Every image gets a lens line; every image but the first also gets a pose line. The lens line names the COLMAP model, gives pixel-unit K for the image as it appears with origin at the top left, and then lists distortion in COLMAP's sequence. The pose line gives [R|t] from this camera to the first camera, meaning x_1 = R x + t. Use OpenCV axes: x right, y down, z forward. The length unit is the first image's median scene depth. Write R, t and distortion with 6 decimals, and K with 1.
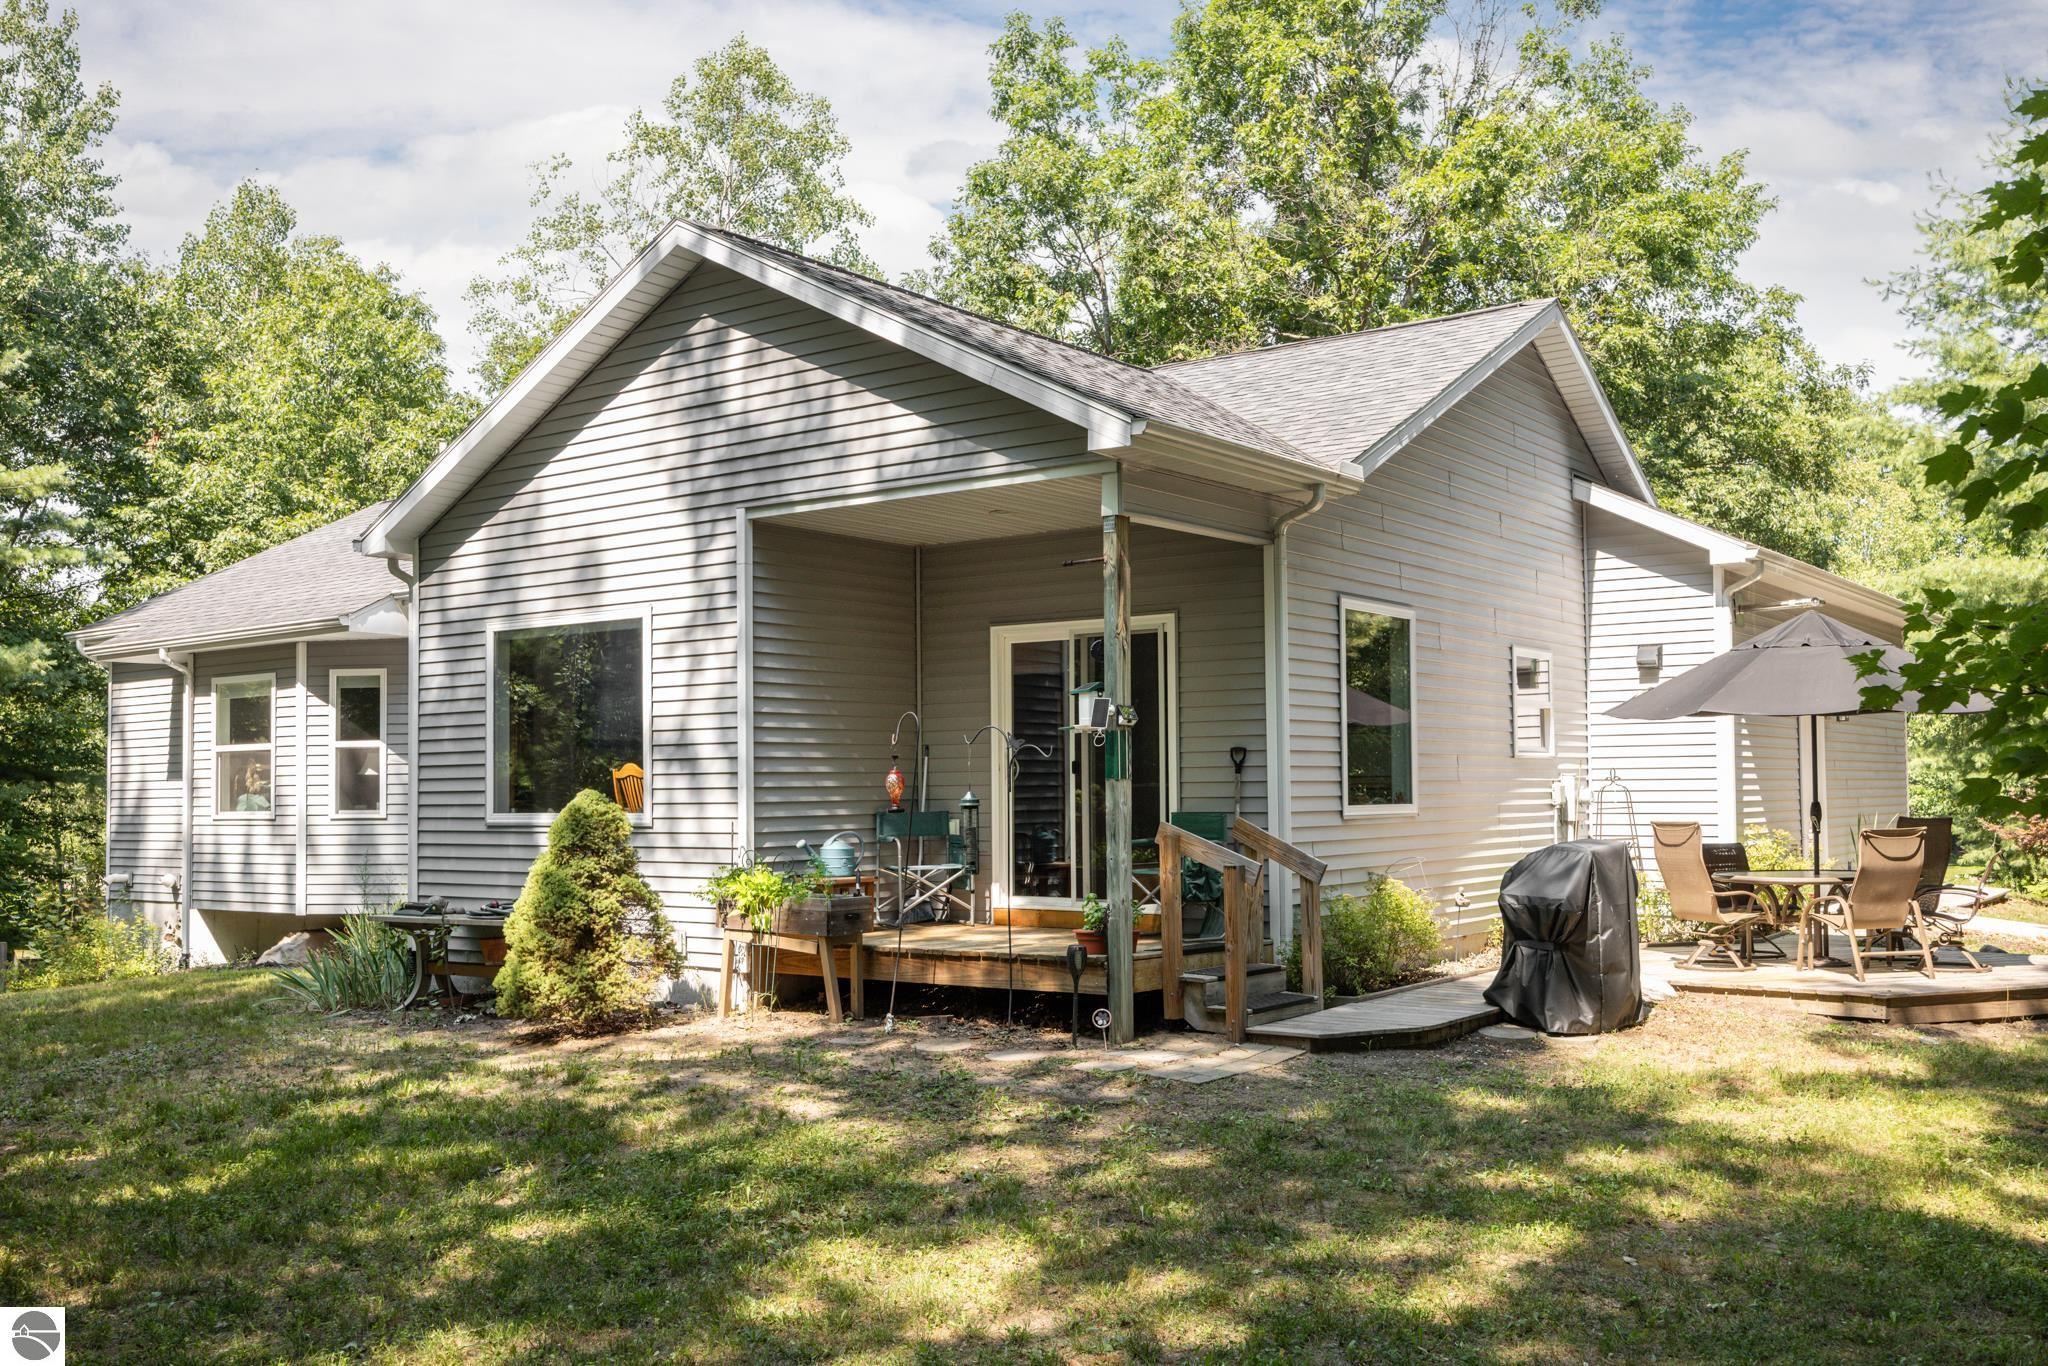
lens RADIAL K [[1857.5, 0, 1022.8], [0, 1857.5, 678.1], [0, 0, 1]] dist [0.008519, -0.017306]
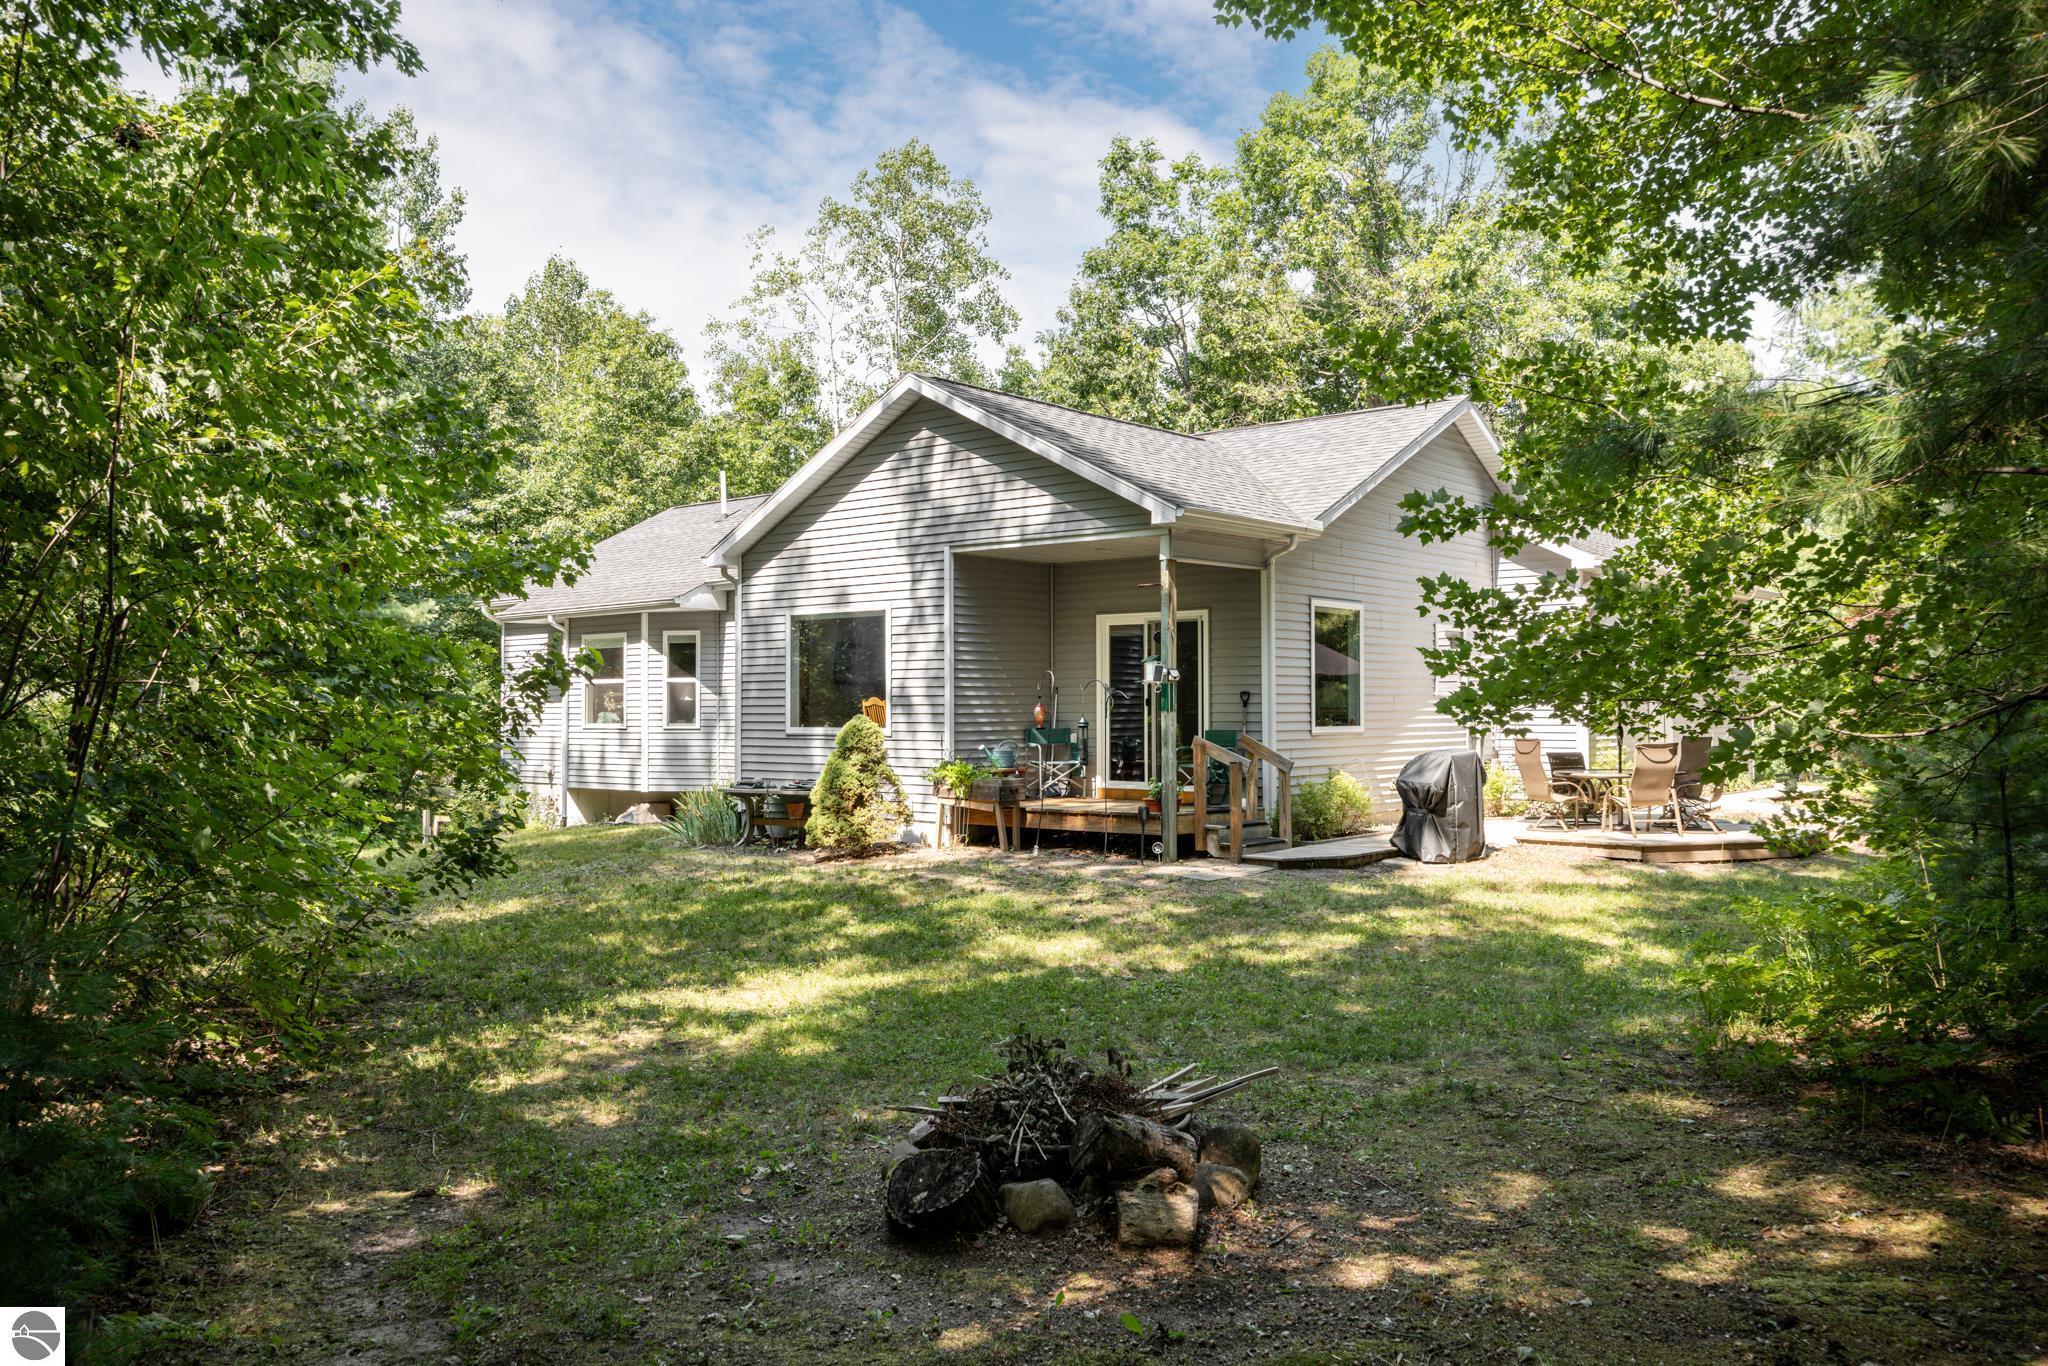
lens RADIAL K [[1498.6, 0, 1005.2], [0, 1498.6, 635.0], [0, 0, 1]] dist [-0.010508, 0.000242]
pose [[0.996732, 0.003022, -0.080718, 0.006042], [-0.002022, 0.999920, 0.012467, -0.016992], [0.080749, -0.012263, 0.996659, -0.200707]]
